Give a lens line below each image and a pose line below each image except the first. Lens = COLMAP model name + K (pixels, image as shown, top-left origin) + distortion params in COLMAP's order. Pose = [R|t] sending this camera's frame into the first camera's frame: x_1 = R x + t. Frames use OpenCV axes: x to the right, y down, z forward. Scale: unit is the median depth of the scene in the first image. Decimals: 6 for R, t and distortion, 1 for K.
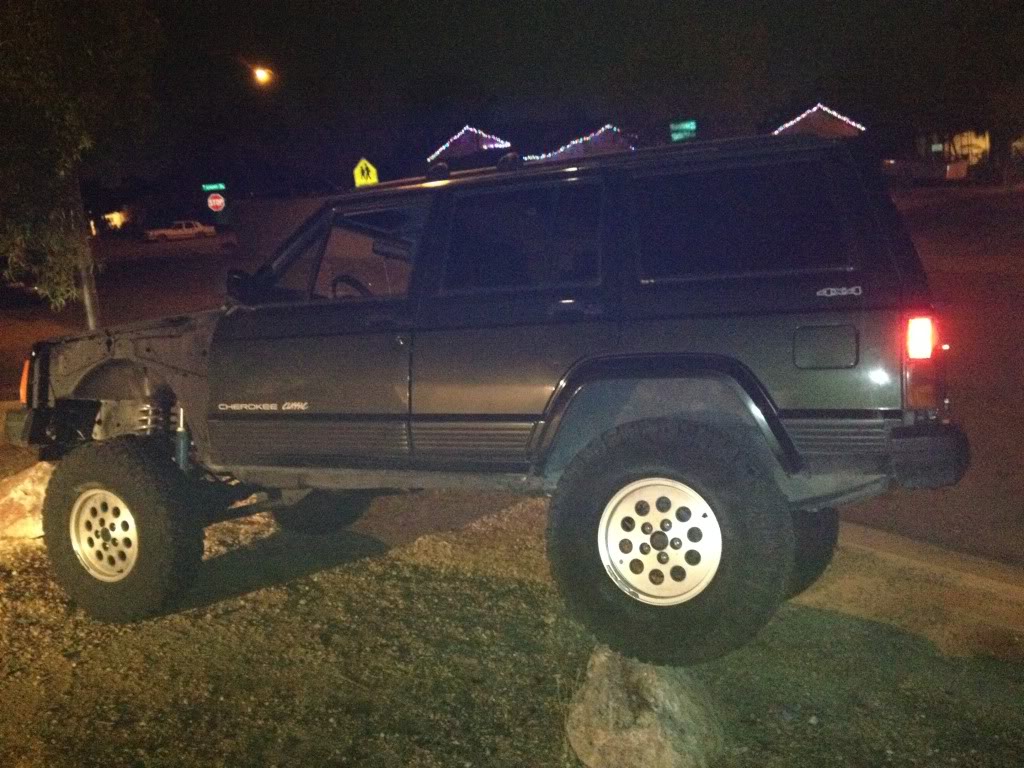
lens RADIAL K [[991.5, 0, 512.0], [0, 991.5, 384.0], [0, 0, 1]] dist [0.064304, -0.013147]
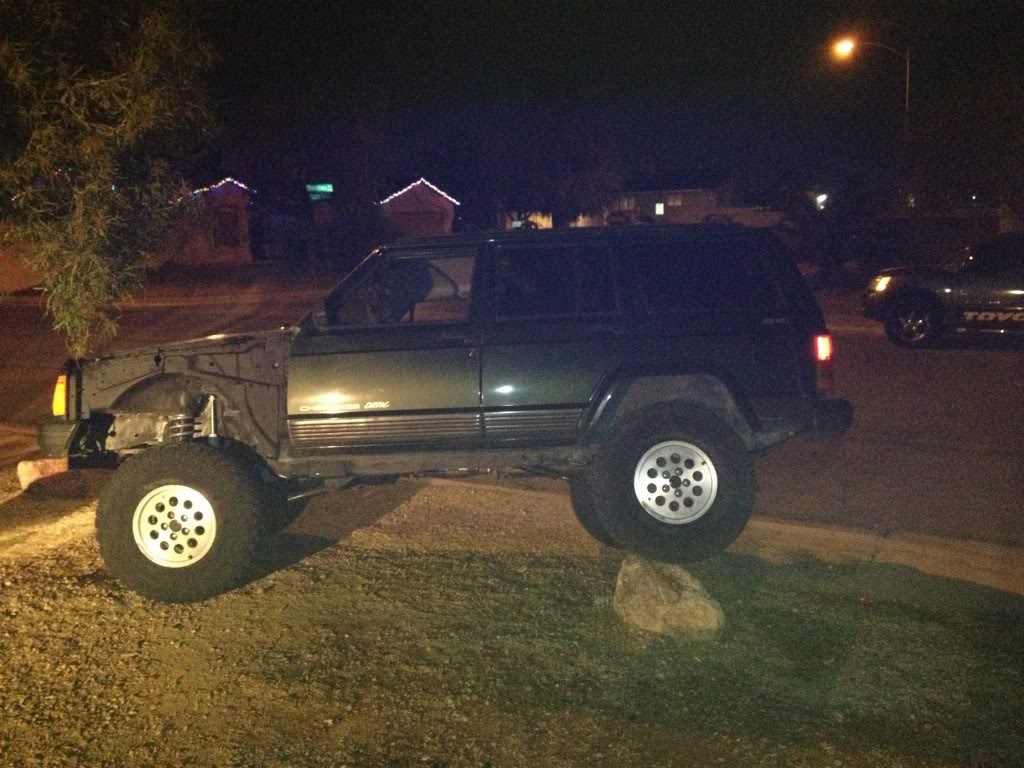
lens RADIAL K [[991.5, 0, 512.0], [0, 991.5, 384.0], [0, 0, 1]] dist [0.064304, -0.013147]
pose [[0.897351, -0.004841, 0.441291, -0.565802], [0.029775, 0.998325, -0.049596, 0.057406], [-0.440312, 0.057645, 0.895992, -0.197622]]
